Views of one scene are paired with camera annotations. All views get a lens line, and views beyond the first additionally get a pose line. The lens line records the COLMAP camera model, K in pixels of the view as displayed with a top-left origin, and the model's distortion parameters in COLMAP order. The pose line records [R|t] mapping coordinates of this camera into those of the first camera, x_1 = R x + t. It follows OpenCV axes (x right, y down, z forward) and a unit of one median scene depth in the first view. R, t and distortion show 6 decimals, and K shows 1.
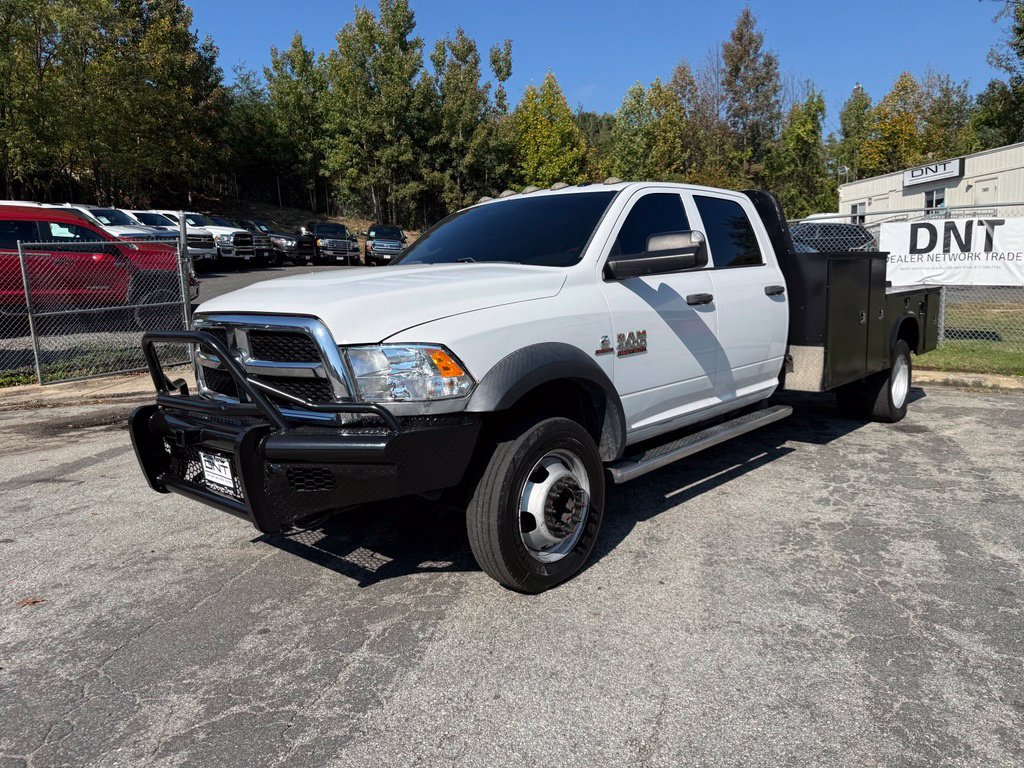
lens RADIAL K [[720.0, 0, 512.0], [0, 720.0, 384.0], [0, 0, 1]] dist [0.061487, -0.091945]
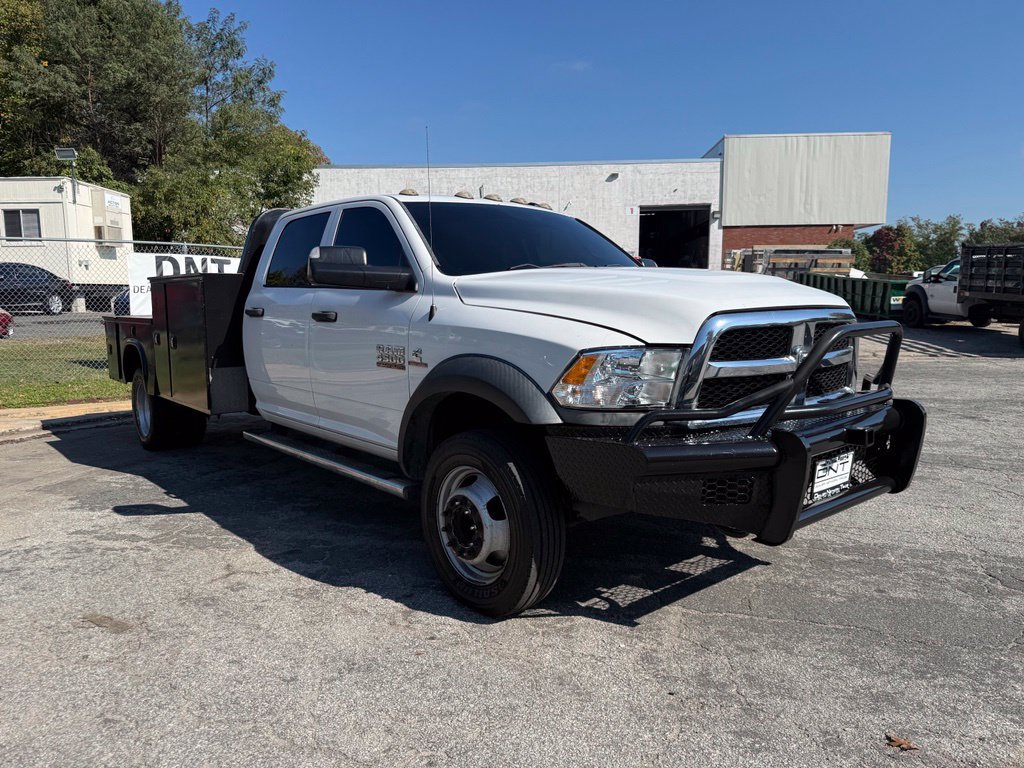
lens RADIAL K [[720.0, 0, 512.0], [0, 720.0, 384.0], [0, 0, 1]] dist [0.061487, -0.091945]
pose [[0.126747, -0.083813, 0.988388, -0.623982], [0.142952, 0.987566, 0.065411, -0.052714], [-0.981580, 0.133001, 0.137152, 0.571834]]
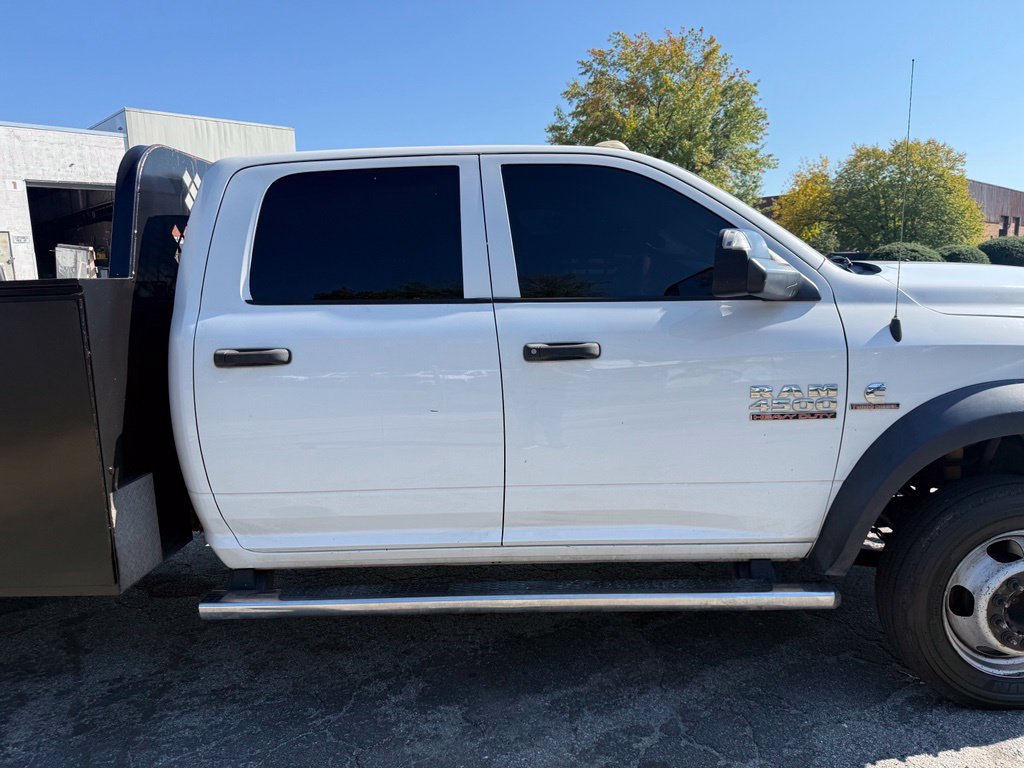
lens RADIAL K [[729.0, 0, 513.3], [0, 729.0, 378.5], [0, 0, 1]] dist [0.027445, -0.037484]
pose [[-0.646323, -0.051074, 0.761353, -0.304925], [0.162606, 0.965622, 0.202816, -0.147154], [-0.745537, 0.254885, -0.615798, 1.012030]]
